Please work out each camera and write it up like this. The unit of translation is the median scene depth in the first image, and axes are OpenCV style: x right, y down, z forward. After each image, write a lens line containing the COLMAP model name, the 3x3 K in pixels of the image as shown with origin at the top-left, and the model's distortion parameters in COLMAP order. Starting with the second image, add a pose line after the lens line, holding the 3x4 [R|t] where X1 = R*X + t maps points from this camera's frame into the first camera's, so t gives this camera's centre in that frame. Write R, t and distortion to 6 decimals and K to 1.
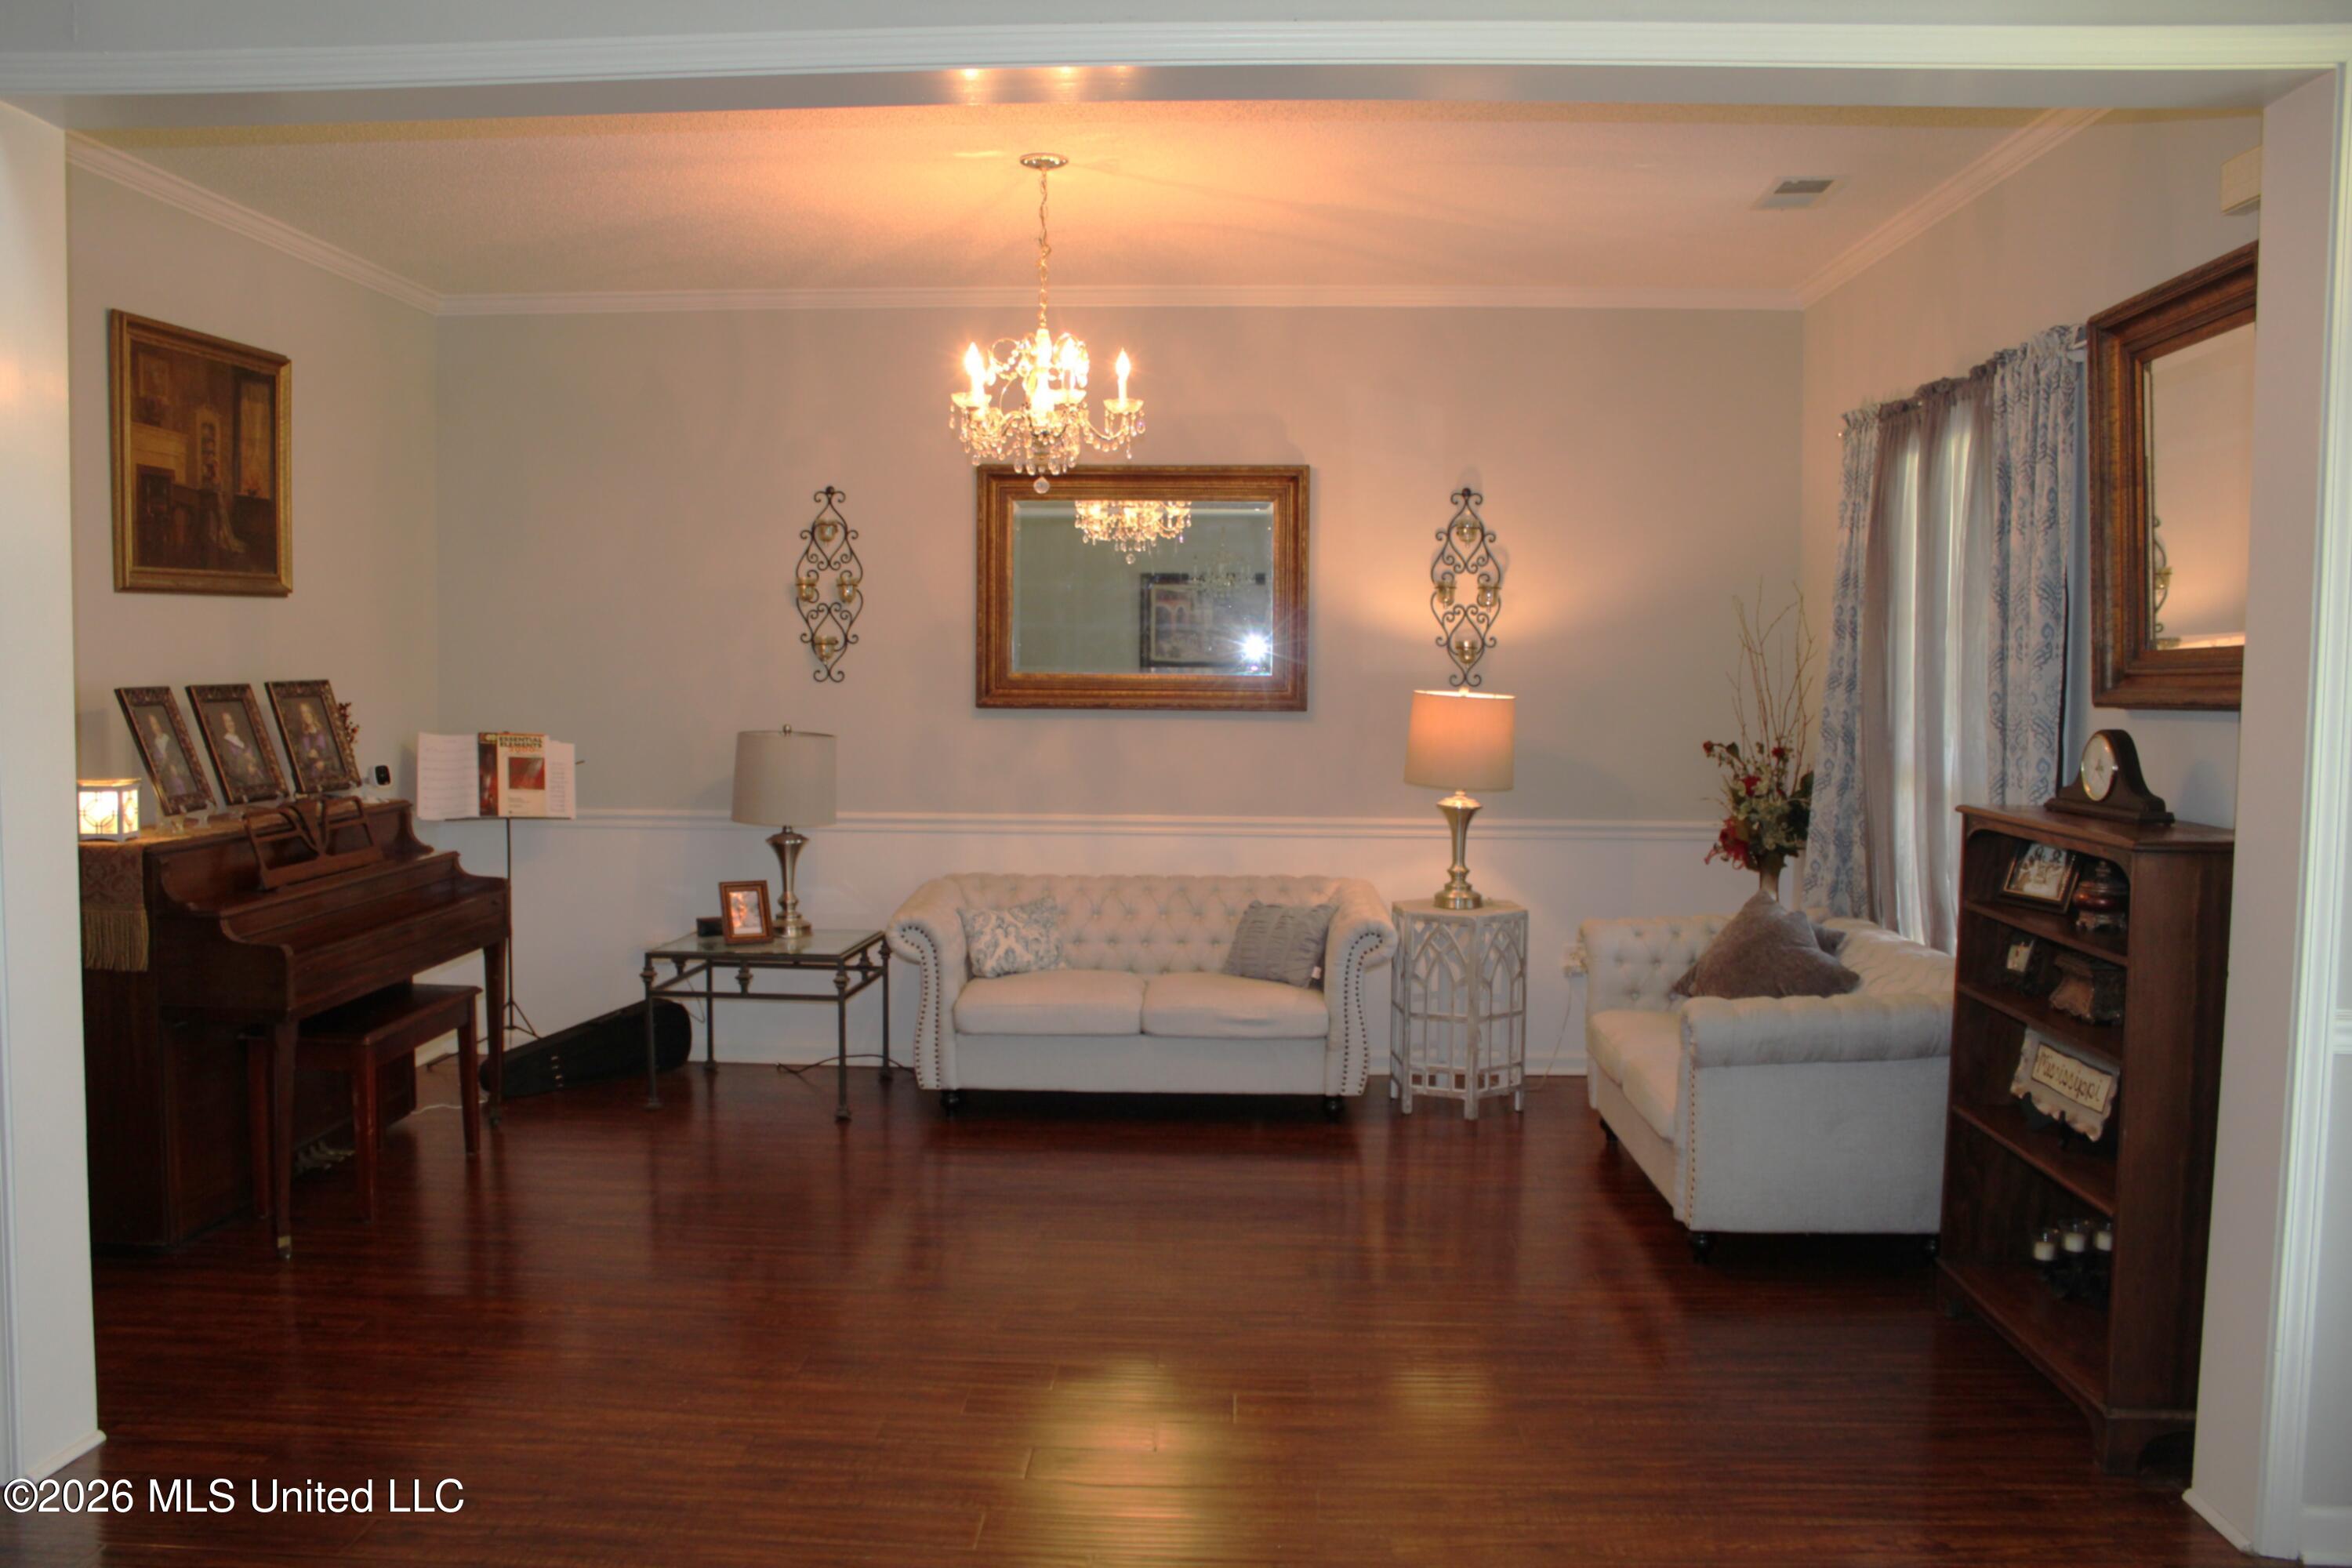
lens RADIAL K [[1935.3, 0, 1169.6], [0, 1935.3, 777.3], [0, 0, 1]] dist [-0.154240, 0.133872]
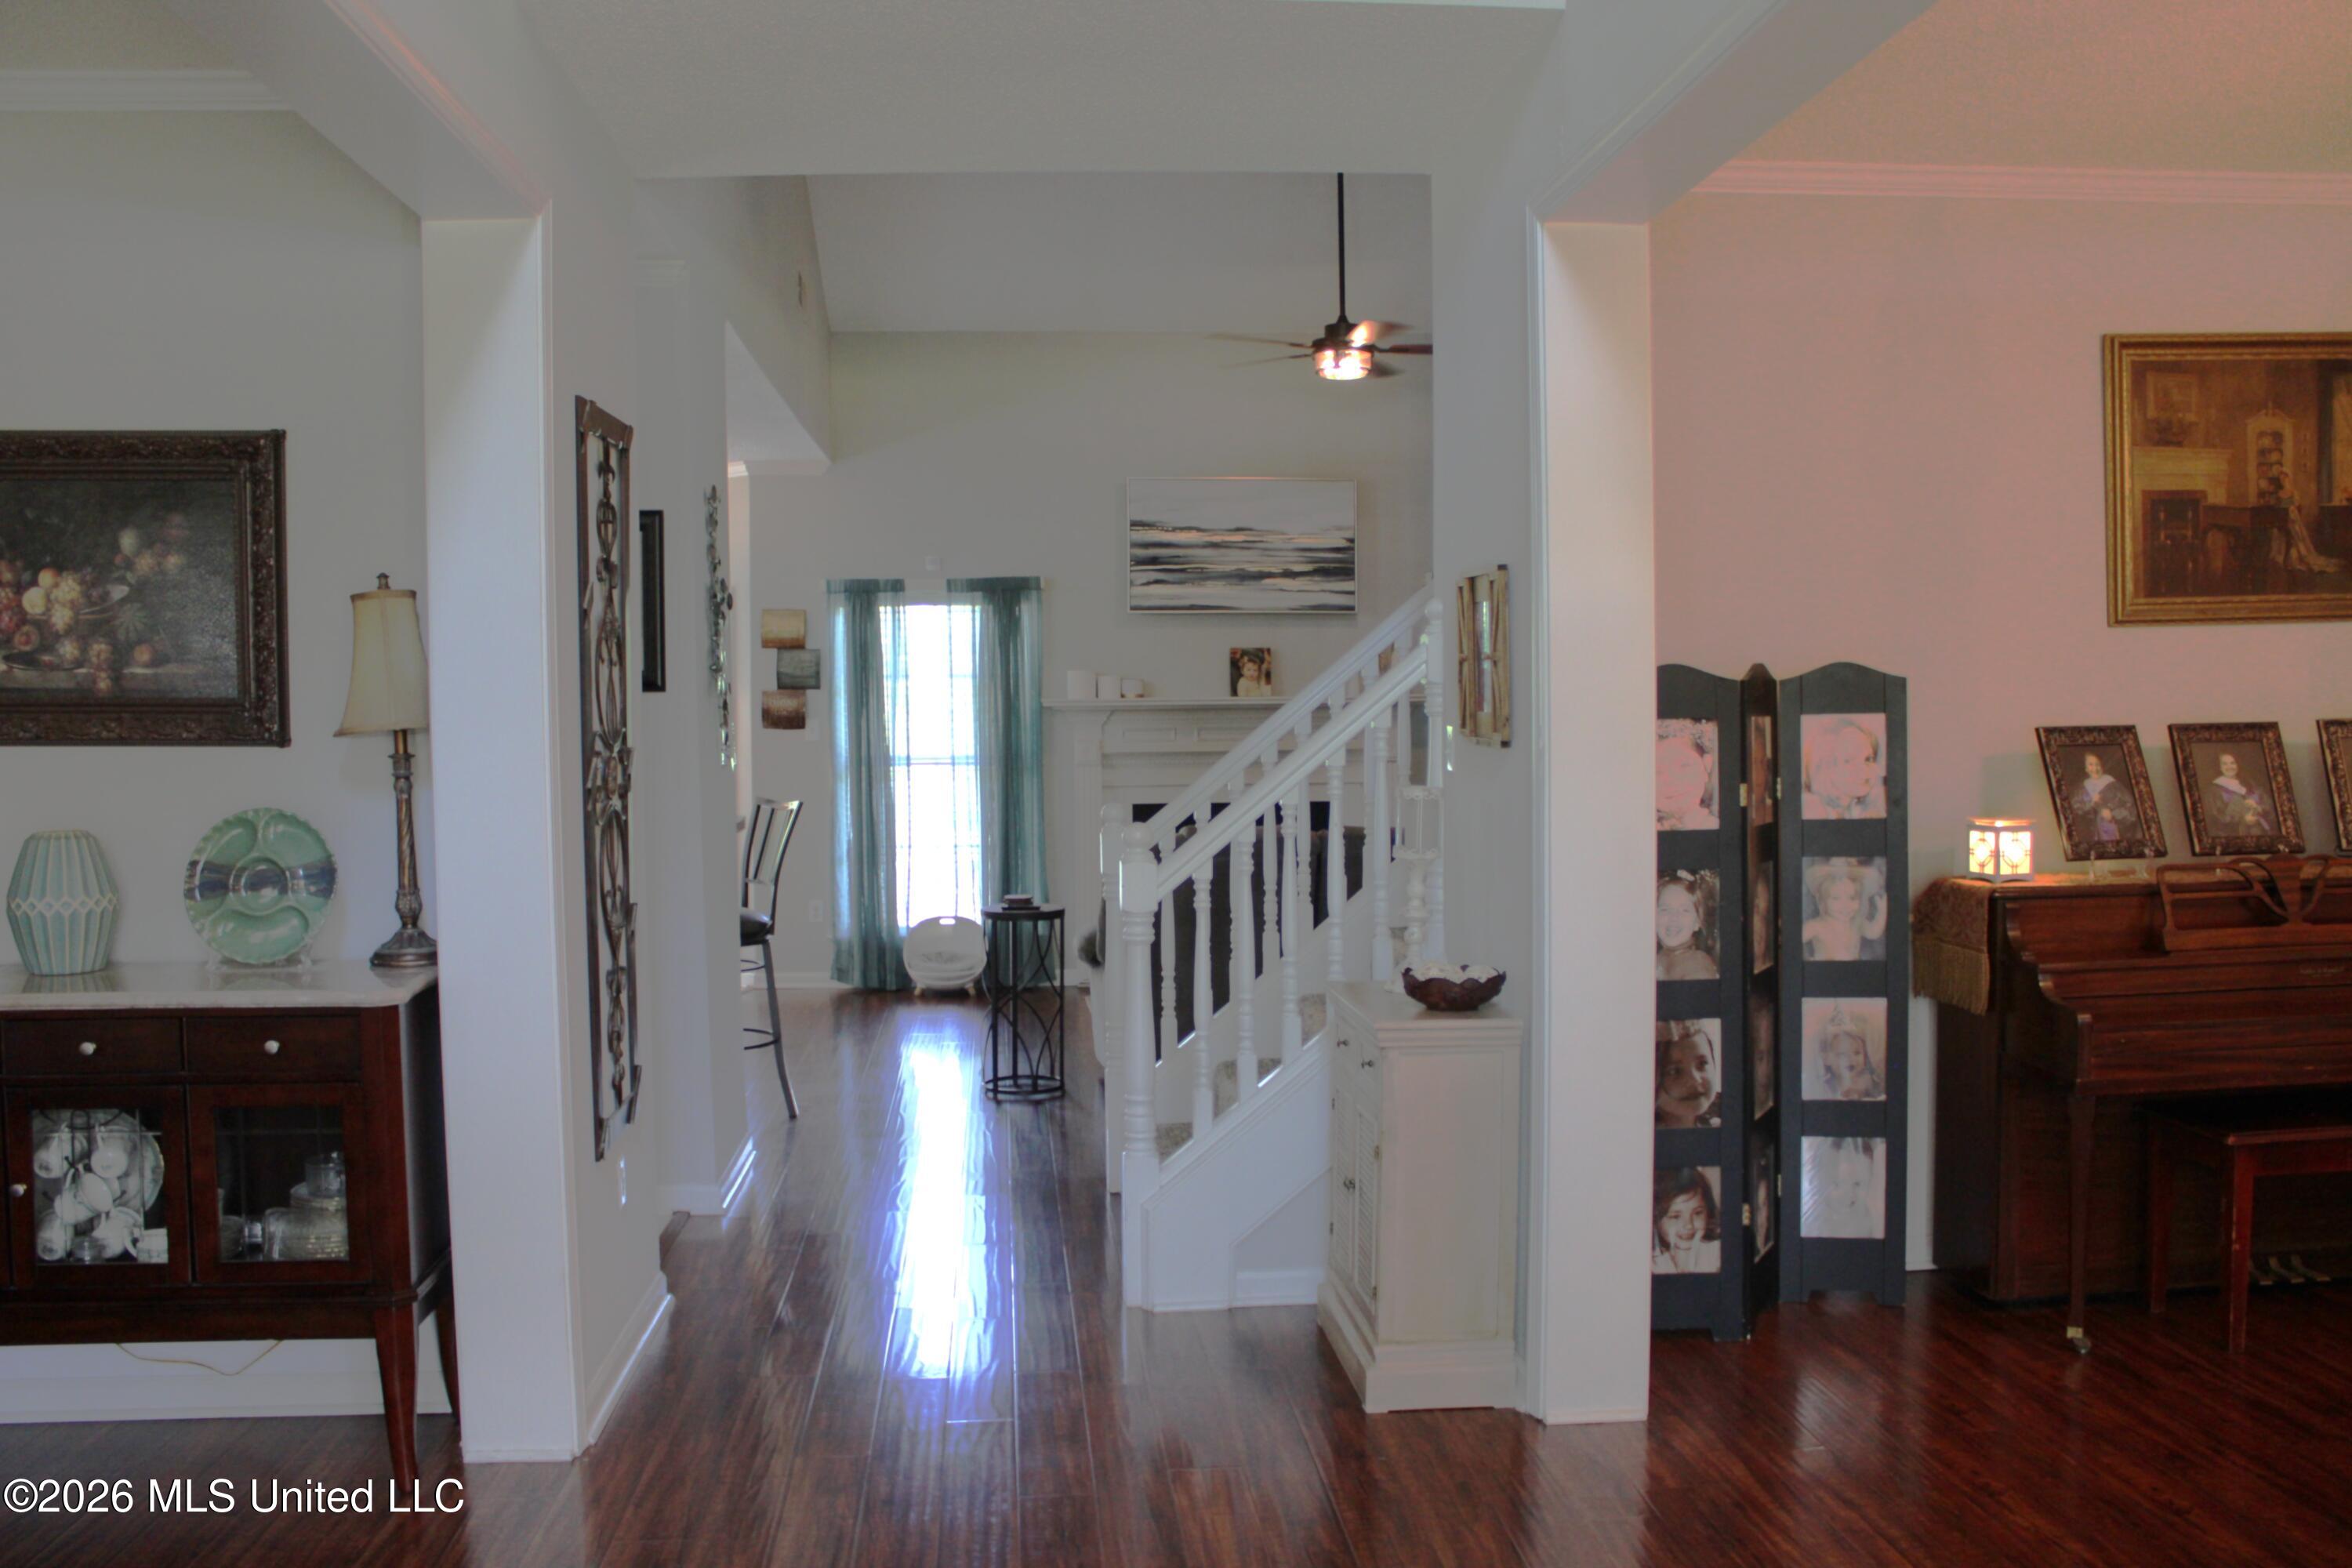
lens RADIAL K [[1935.3, 0, 1172.2], [0, 1935.3, 794.2], [0, 0, 1]] dist [-0.154240, 0.133872]
pose [[0.122994, 0.023933, -0.992119, 0.325278], [-0.037962, 0.999091, 0.019395, -0.013278], [0.991681, 0.035277, 0.123790, 0.389810]]
